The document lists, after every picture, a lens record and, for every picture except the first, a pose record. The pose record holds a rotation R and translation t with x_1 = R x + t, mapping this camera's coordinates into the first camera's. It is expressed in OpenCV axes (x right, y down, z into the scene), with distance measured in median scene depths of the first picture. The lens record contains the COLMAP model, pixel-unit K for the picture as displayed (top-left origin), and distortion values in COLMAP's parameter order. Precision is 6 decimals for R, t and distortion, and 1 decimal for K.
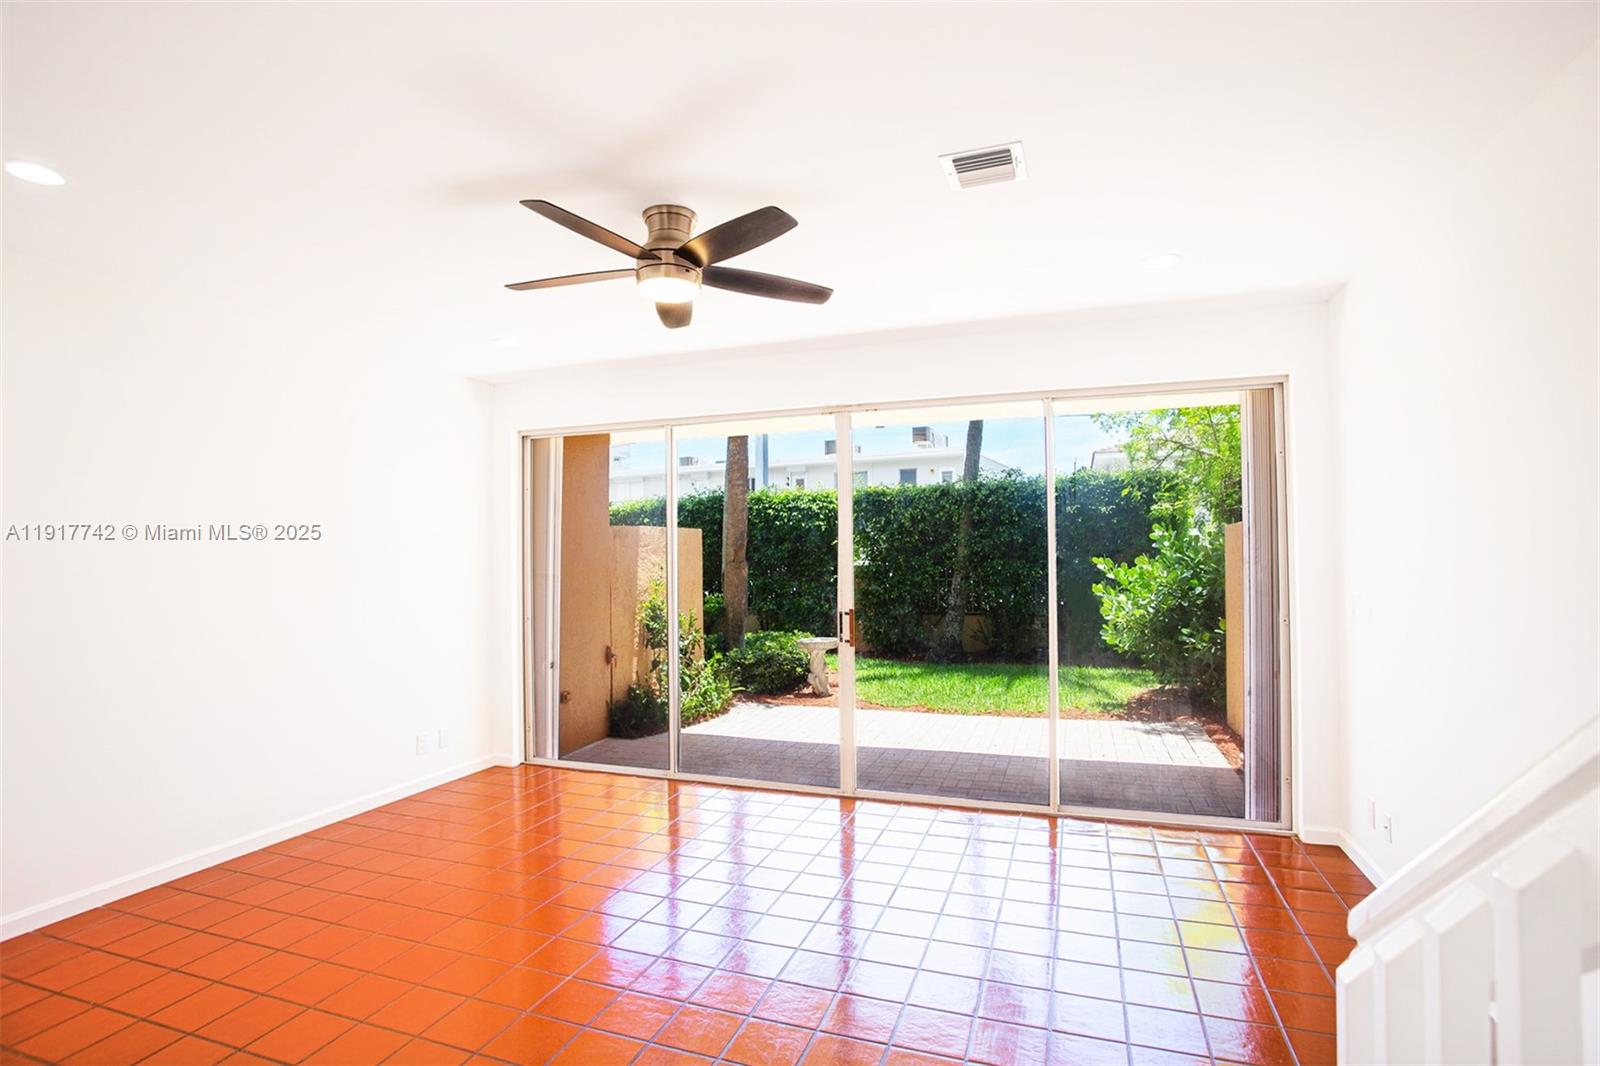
lens RADIAL K [[782.4, 0, 800.0], [0, 782.4, 533.0], [0, 0, 1]] dist [-0.001997, -0.000070]
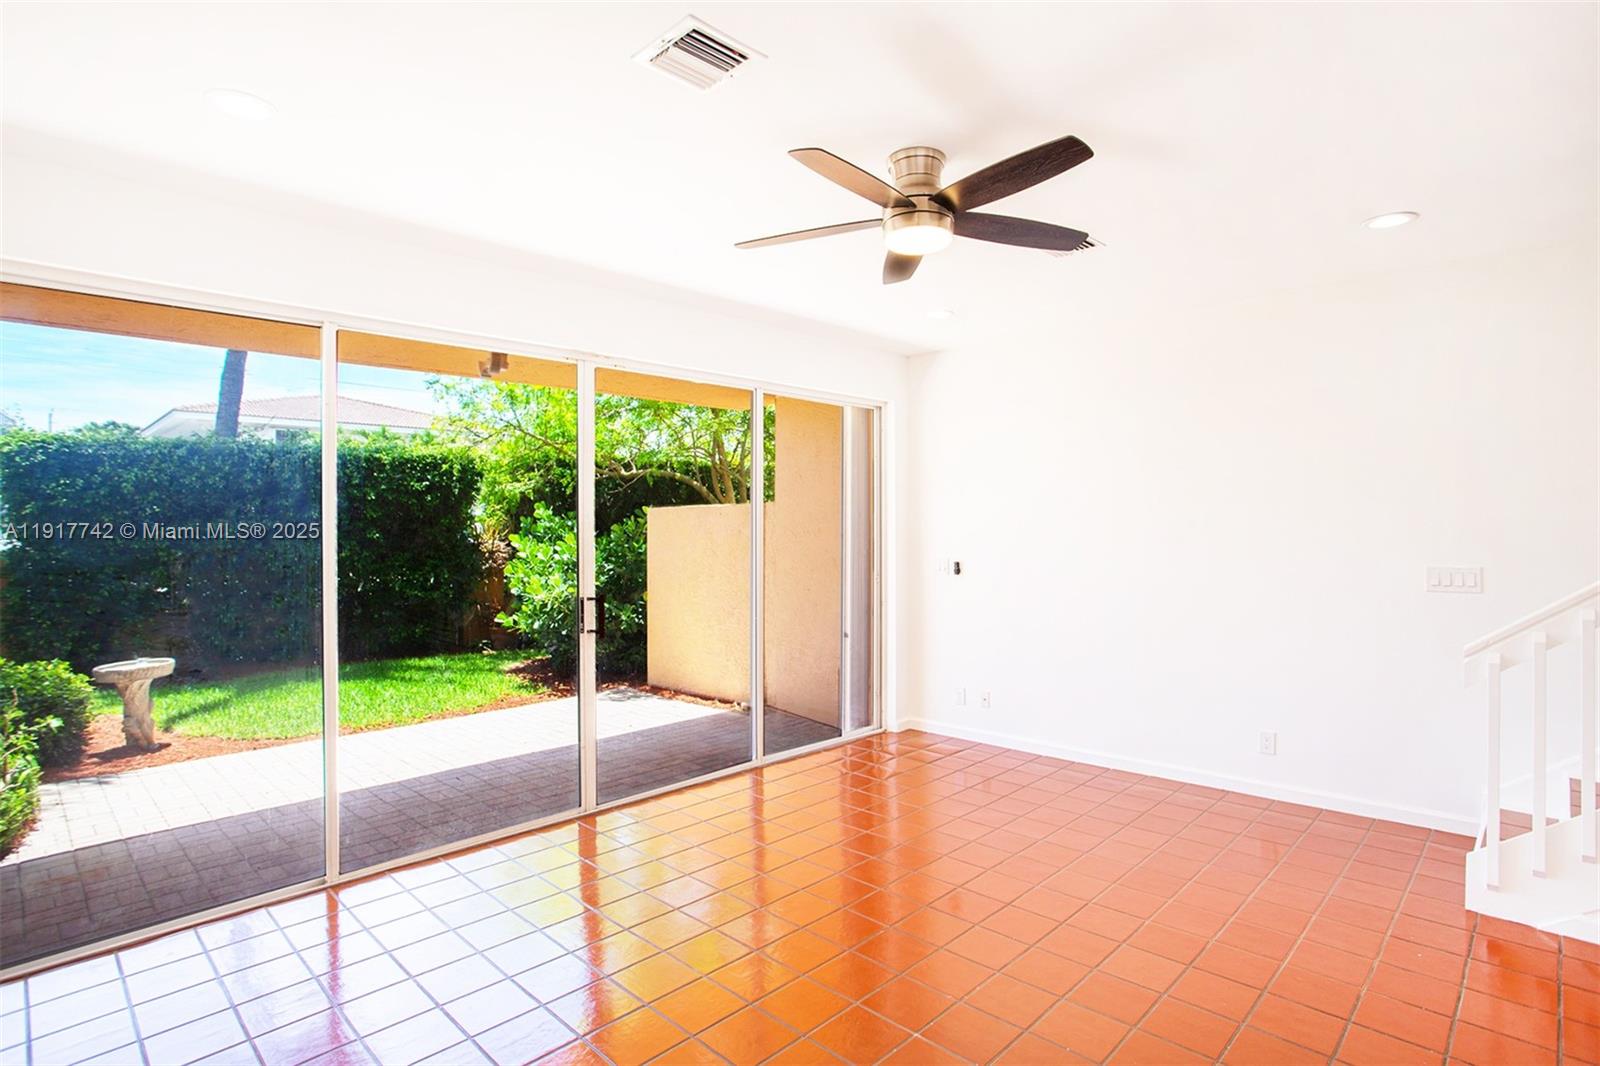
lens RADIAL K [[830.2, 0, 800.0], [0, 830.2, 533.0], [0, 0, 1]] dist [-0.027179, -0.000084]
pose [[0.439263, 0.004583, 0.898347, -0.641150], [-0.023143, 0.999713, 0.006216, 0.020302], [-0.898060, -0.023521, 0.439243, 0.403774]]
